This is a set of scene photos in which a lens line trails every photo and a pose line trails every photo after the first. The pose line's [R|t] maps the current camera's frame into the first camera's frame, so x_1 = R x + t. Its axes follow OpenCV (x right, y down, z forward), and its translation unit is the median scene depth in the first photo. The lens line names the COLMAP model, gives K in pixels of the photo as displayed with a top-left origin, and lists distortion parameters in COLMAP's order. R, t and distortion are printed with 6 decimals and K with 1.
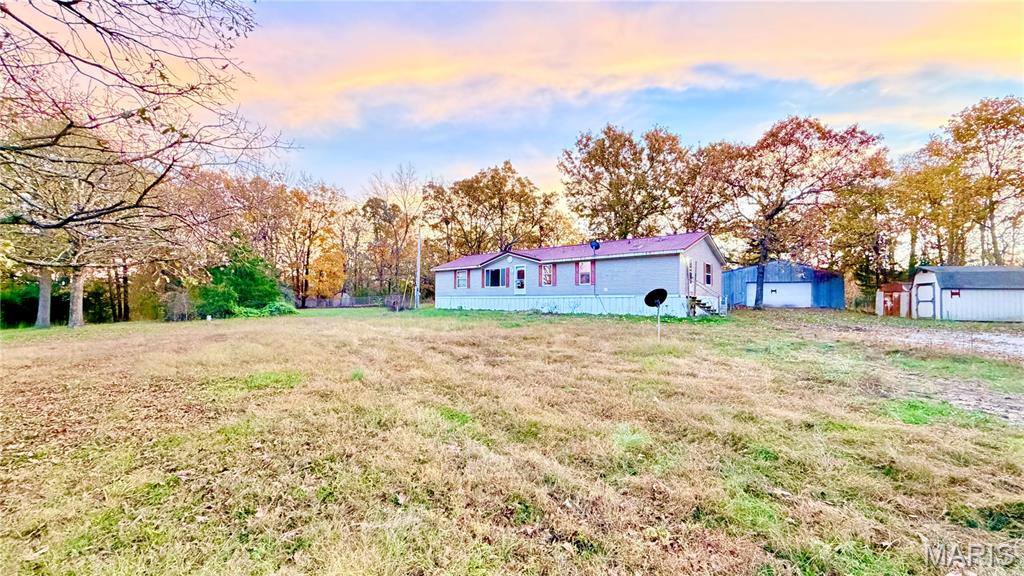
lens RADIAL K [[411.0, 0, 511.1], [0, 411.0, 290.5], [0, 0, 1]] dist [0.000953, 0.000020]
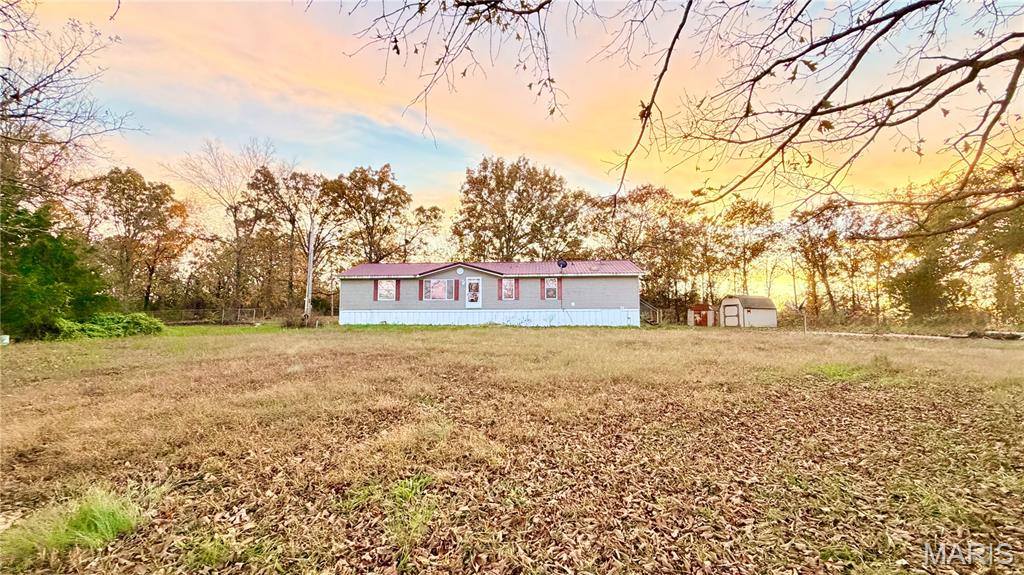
lens RADIAL K [[411.0, 0, 511.0], [0, 411.0, 286.1], [0, 0, 1]] dist [0.000953, 0.000020]
pose [[0.813913, 0.049777, 0.578851, -0.508201], [-0.012035, 0.997554, -0.068861, 0.025677], [-0.580862, 0.049081, 0.812521, 0.170197]]
